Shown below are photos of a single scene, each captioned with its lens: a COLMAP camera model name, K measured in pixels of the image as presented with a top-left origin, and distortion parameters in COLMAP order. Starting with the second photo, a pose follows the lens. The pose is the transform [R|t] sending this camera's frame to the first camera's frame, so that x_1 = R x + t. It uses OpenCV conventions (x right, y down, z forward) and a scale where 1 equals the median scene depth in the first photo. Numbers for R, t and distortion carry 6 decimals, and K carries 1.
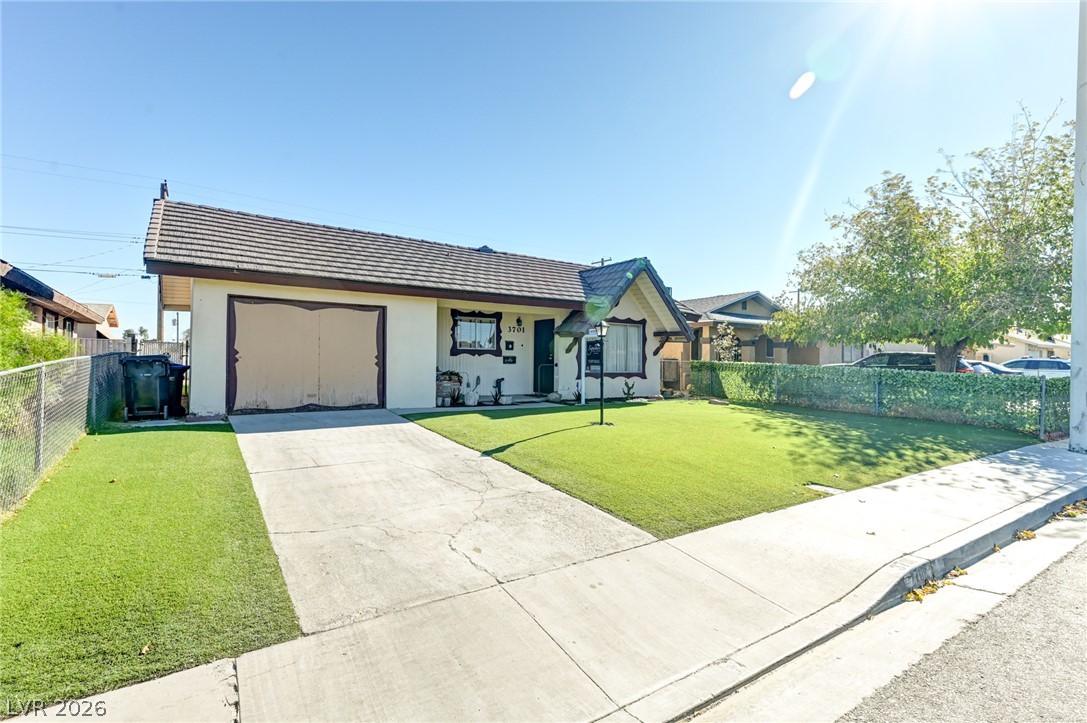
lens RADIAL K [[528.0, 0, 543.6], [0, 528.0, 361.7], [0, 0, 1]] dist [-0.002853, -0.000066]
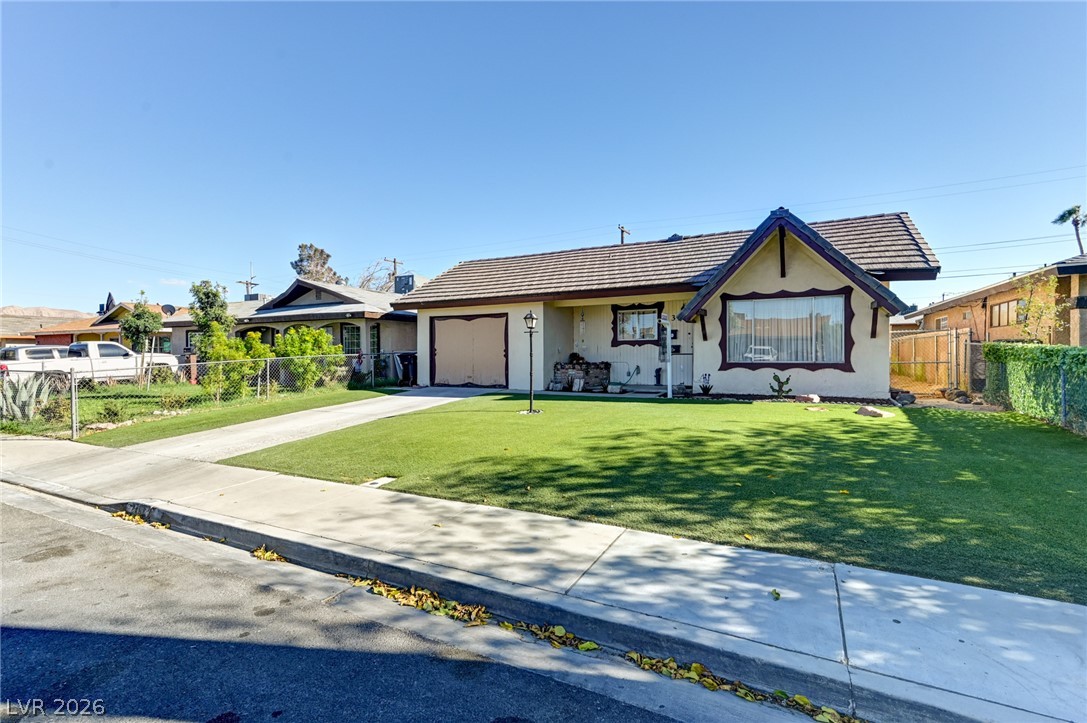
lens RADIAL K [[501.0, 0, 543.6], [0, 501.0, 362.7], [0, 0, 1]] dist [0.023502, 0.000097]
pose [[0.462946, 0.003495, -0.886379, 0.669195], [0.016253, 0.999791, 0.012431, 0.005974], [0.886237, -0.020161, 0.462793, 0.372931]]
